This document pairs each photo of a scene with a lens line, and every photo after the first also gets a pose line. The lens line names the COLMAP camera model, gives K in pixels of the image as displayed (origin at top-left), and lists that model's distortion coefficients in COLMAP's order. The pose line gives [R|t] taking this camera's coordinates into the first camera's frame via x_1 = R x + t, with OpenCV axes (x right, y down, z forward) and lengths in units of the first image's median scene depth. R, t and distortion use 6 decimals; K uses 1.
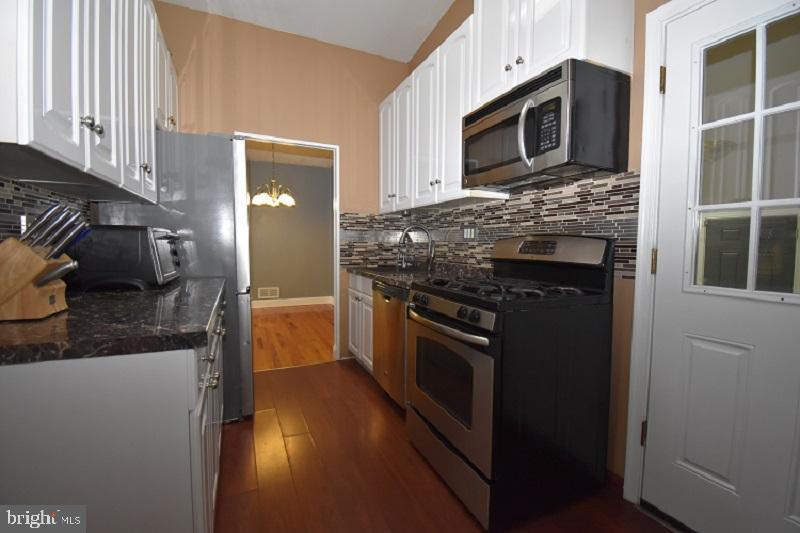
lens RADIAL K [[353.8, 0, 401.2], [0, 353.8, 265.1], [0, 0, 1]] dist [-0.003647, -0.010998]
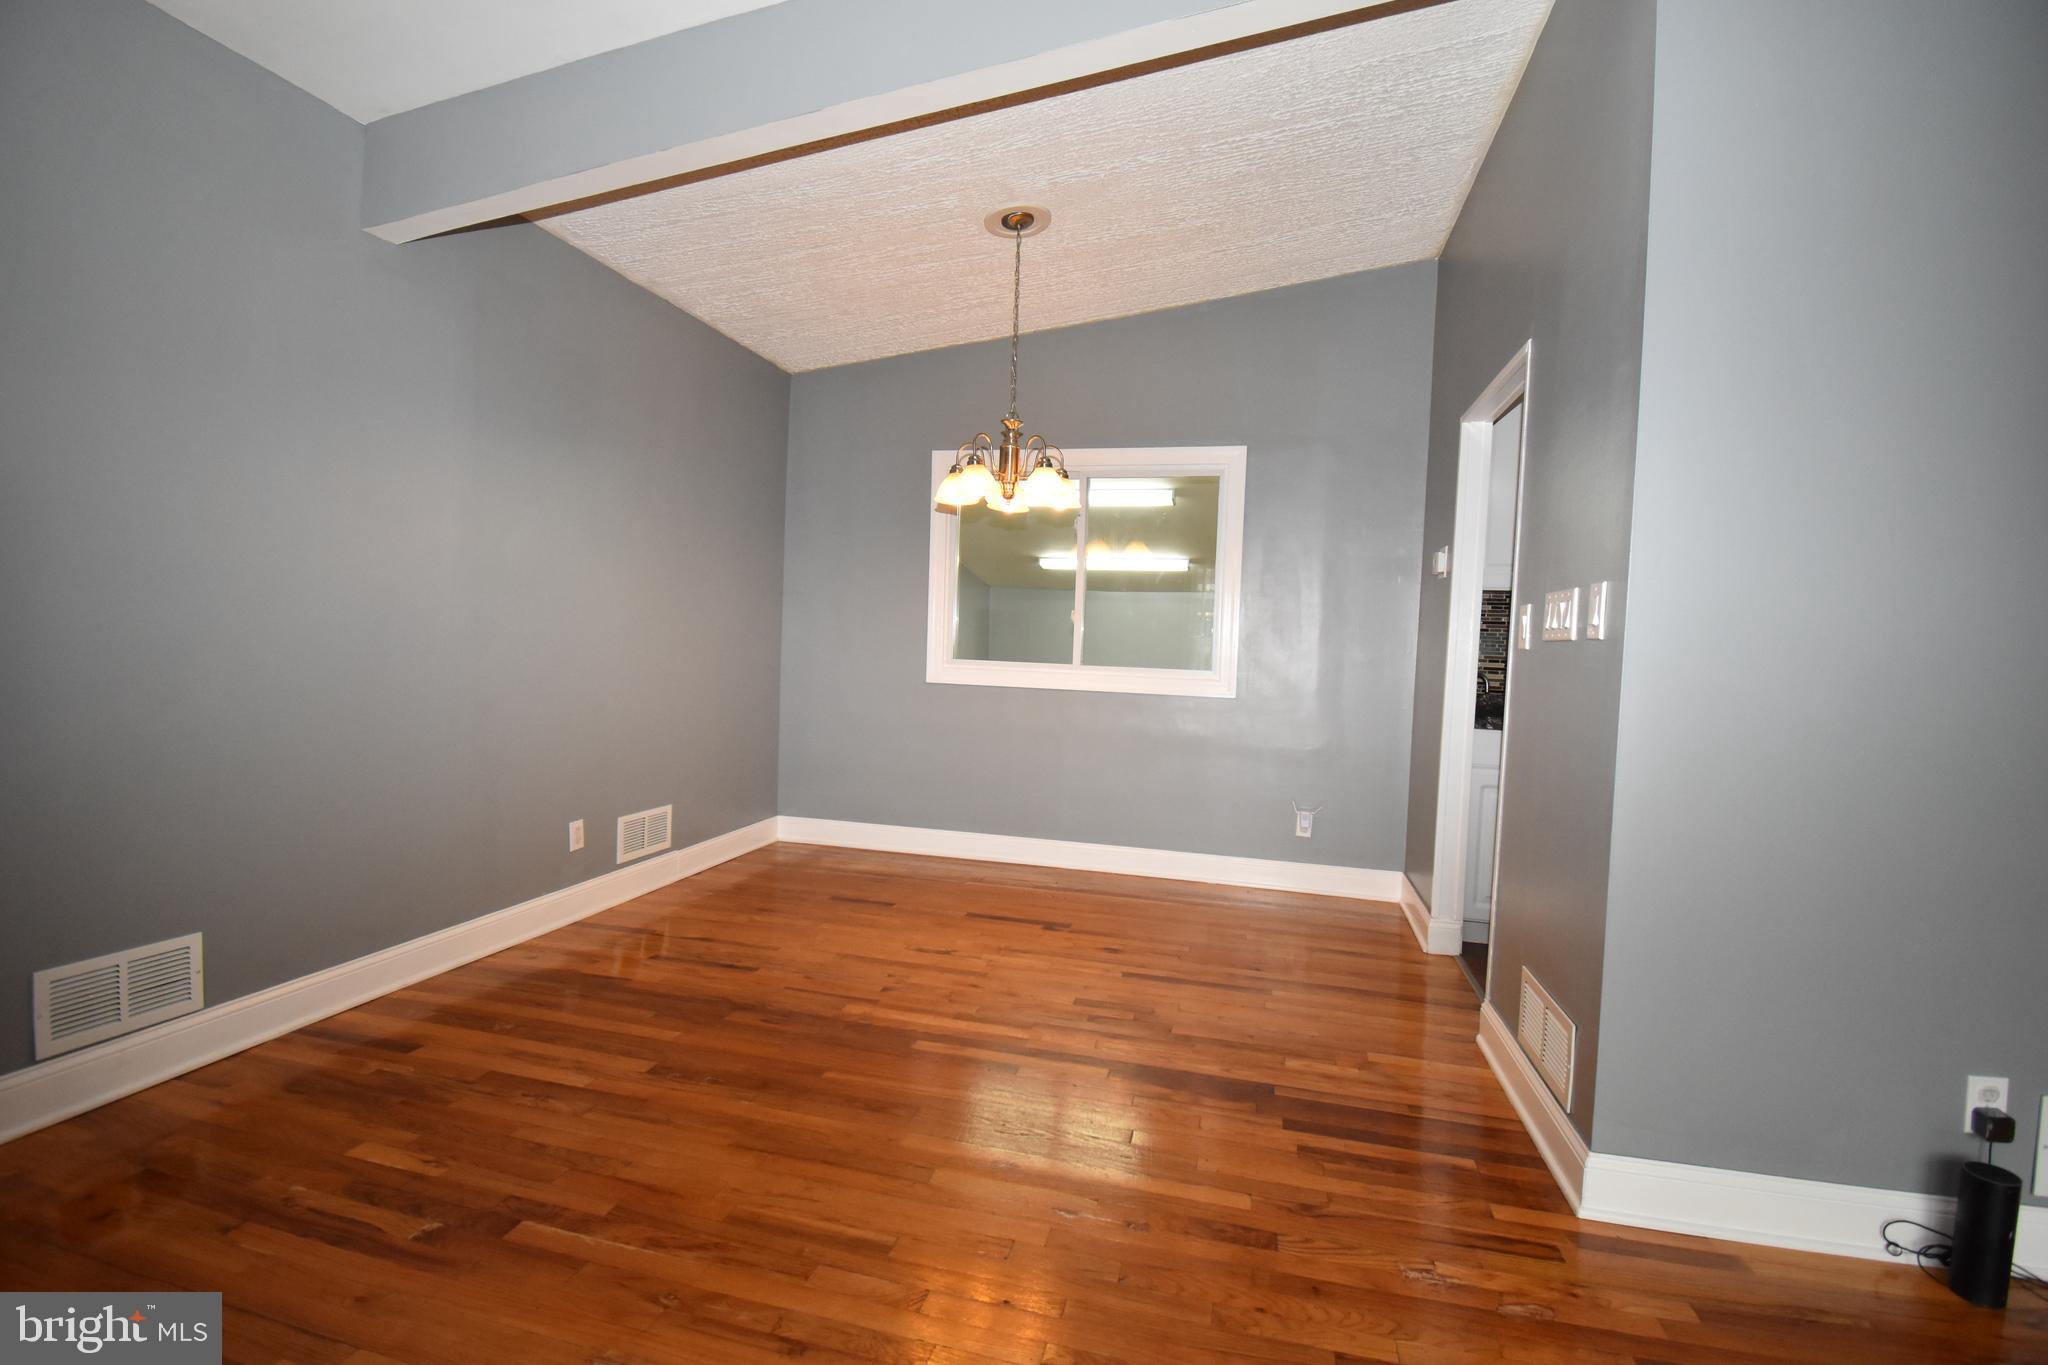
lens RADIAL K [[905.8, 0, 1029.2], [0, 905.8, 677.0], [0, 0, 1]] dist [-0.003647, -0.010998]
pose [[0.622922, -0.018365, 0.782068, -2.150598], [0.015924, 0.999815, 0.010795, -0.098942], [-0.782122, 0.005729, 0.623100, 1.261988]]
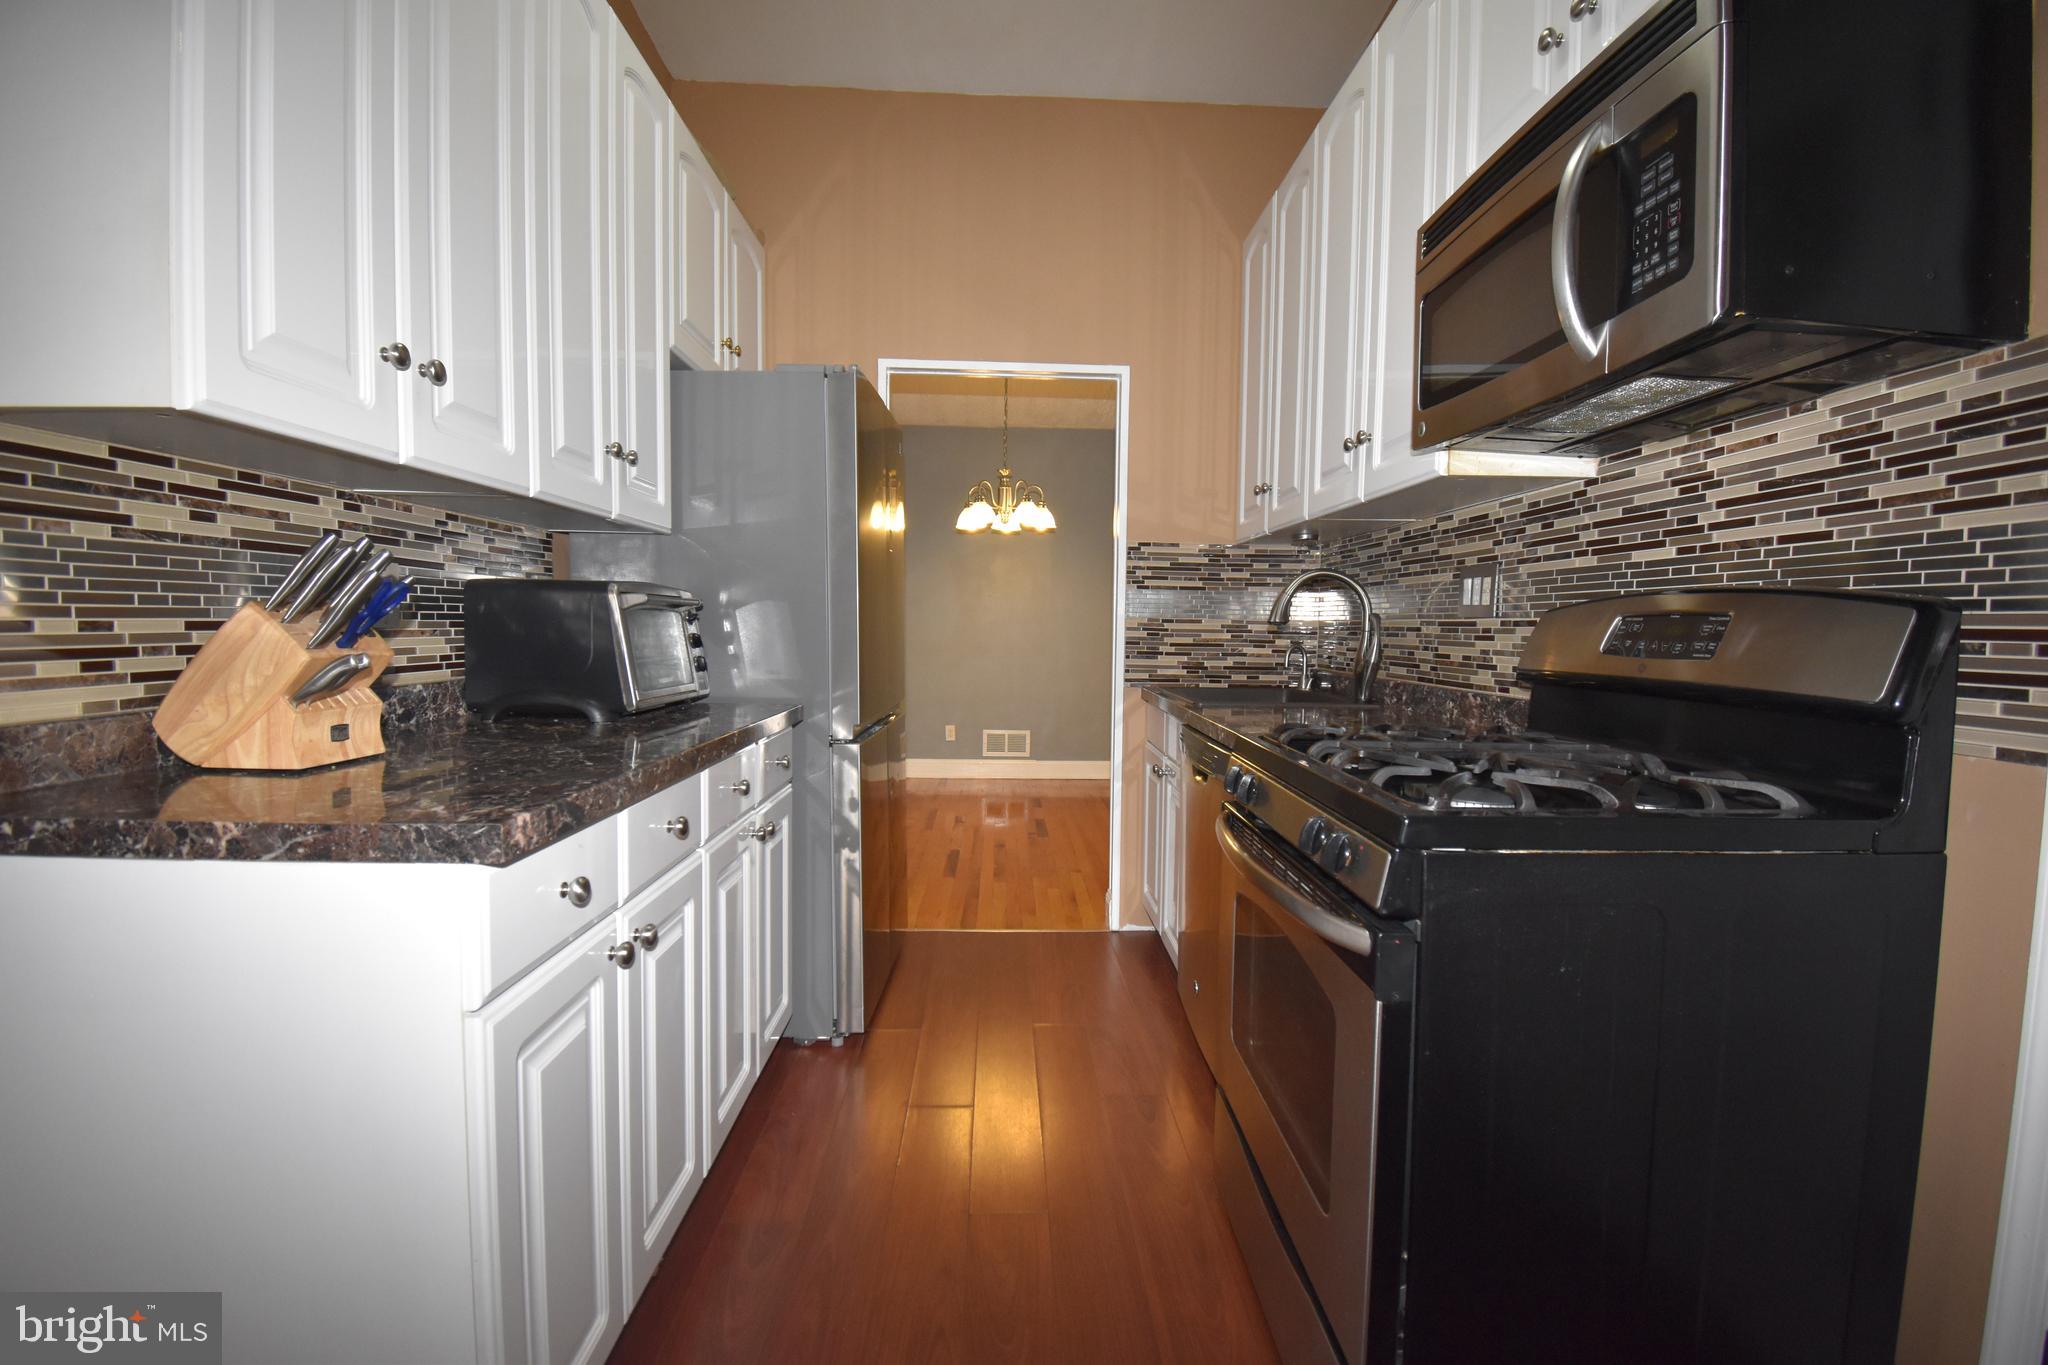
lens RADIAL K [[905.8, 0, 1026.3], [0, 905.8, 679.3], [0, 0, 1]] dist [-0.003647, -0.010998]
pose [[0.920921, 0.026300, -0.388861, 0.178413], [-0.027126, 0.999626, 0.003366, -0.002209], [0.388804, 0.007448, 0.921290, 0.109470]]
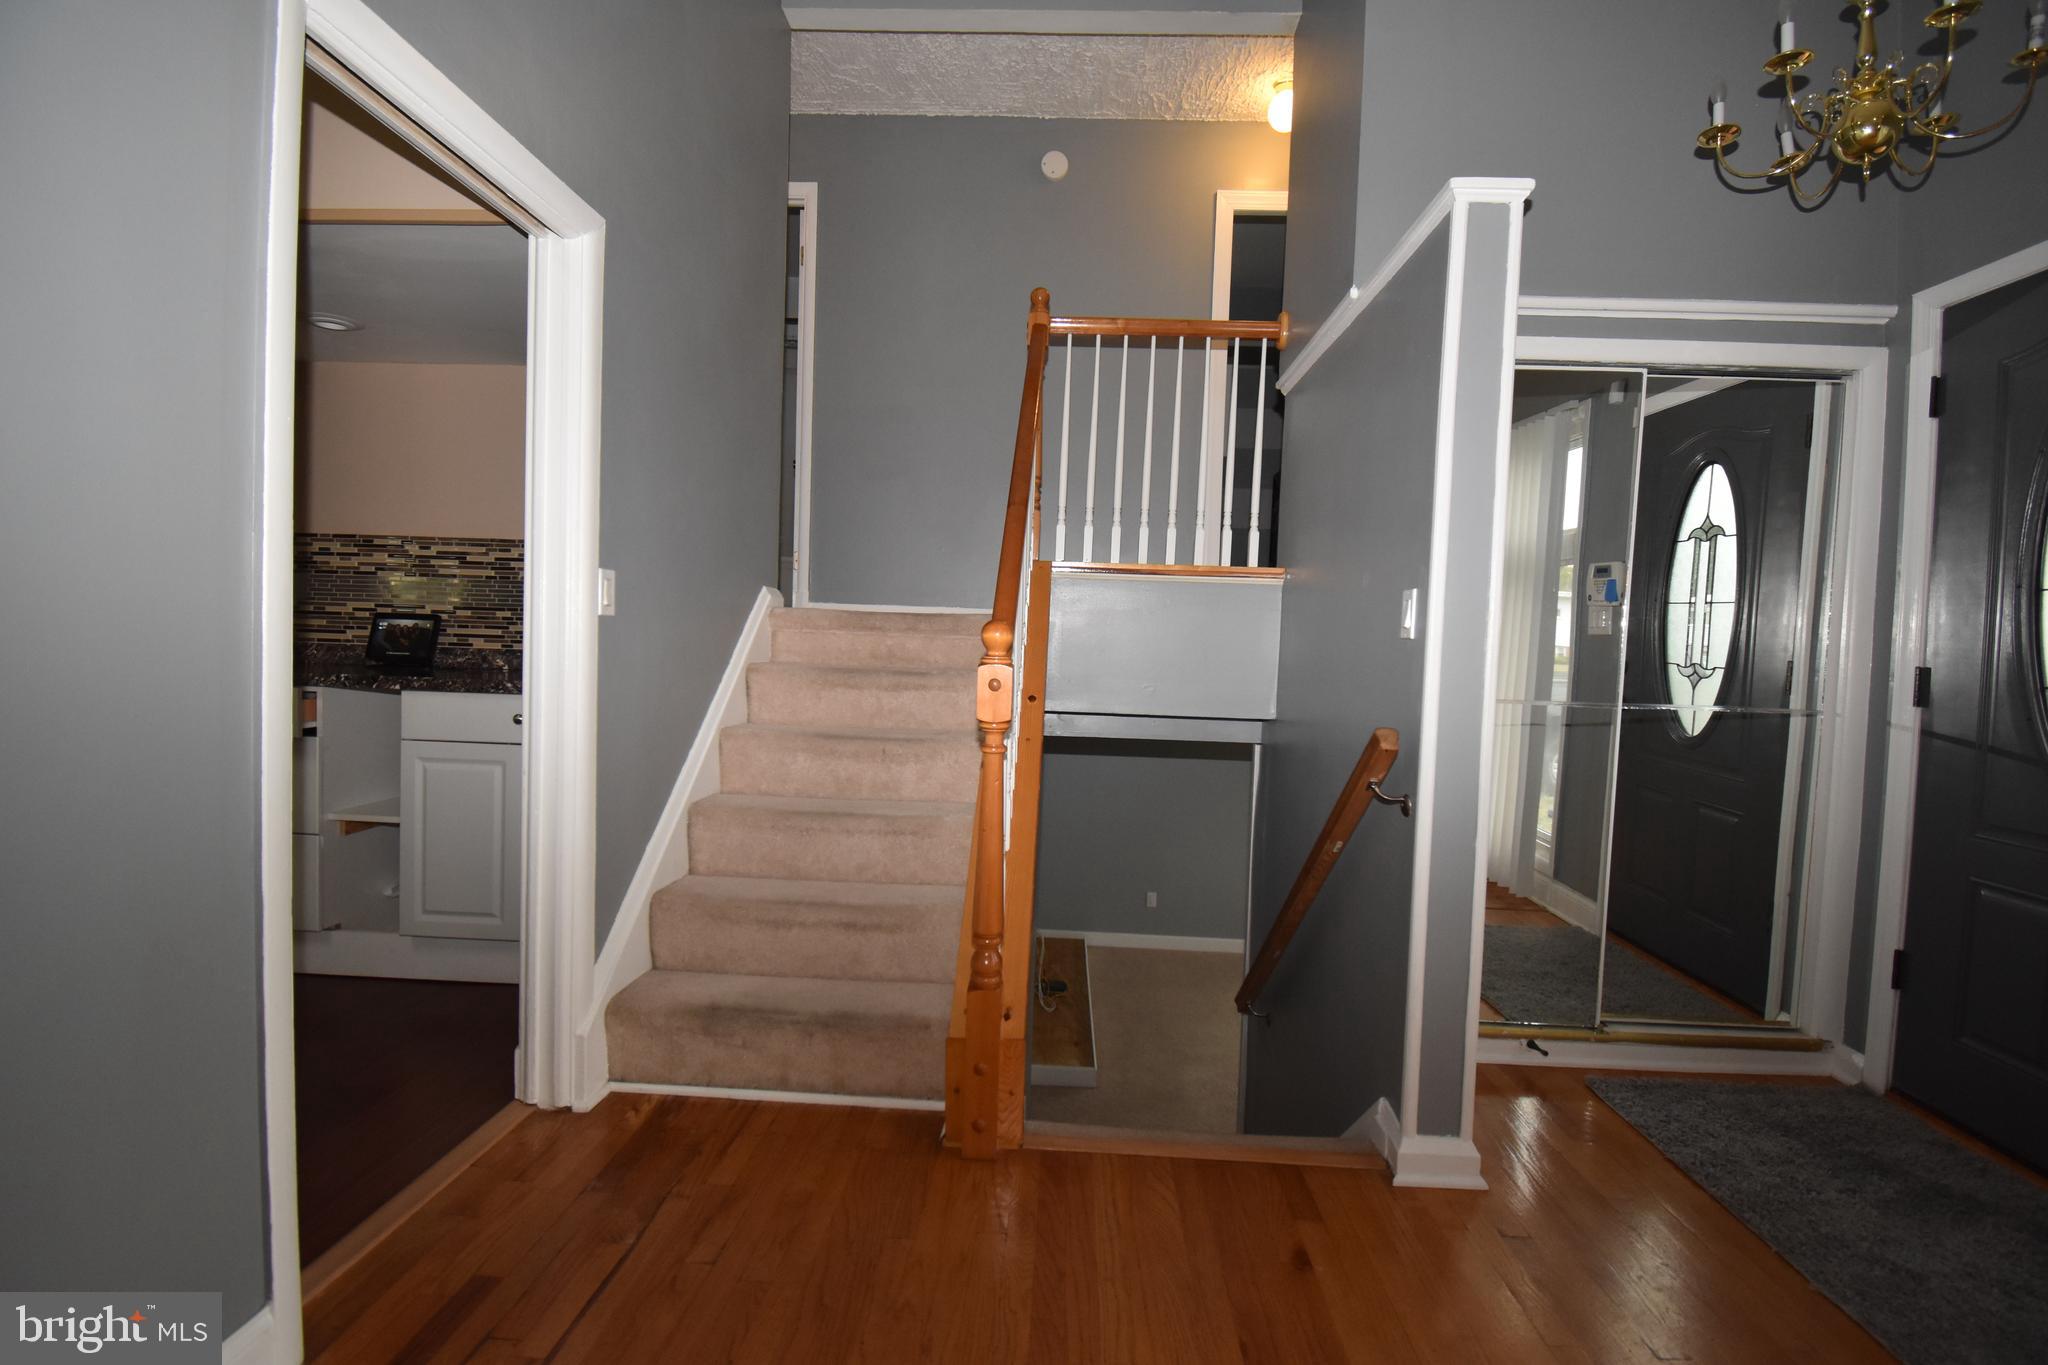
lens RADIAL K [[905.8, 0, 1036.8], [0, 905.8, 678.4], [0, 0, 1]] dist [-0.003647, -0.010998]
pose [[-0.890616, -0.060990, 0.450648, -1.911150], [-0.019138, 0.995114, 0.096856, -0.114176], [-0.454353, 0.077637, -0.887432, 1.539183]]
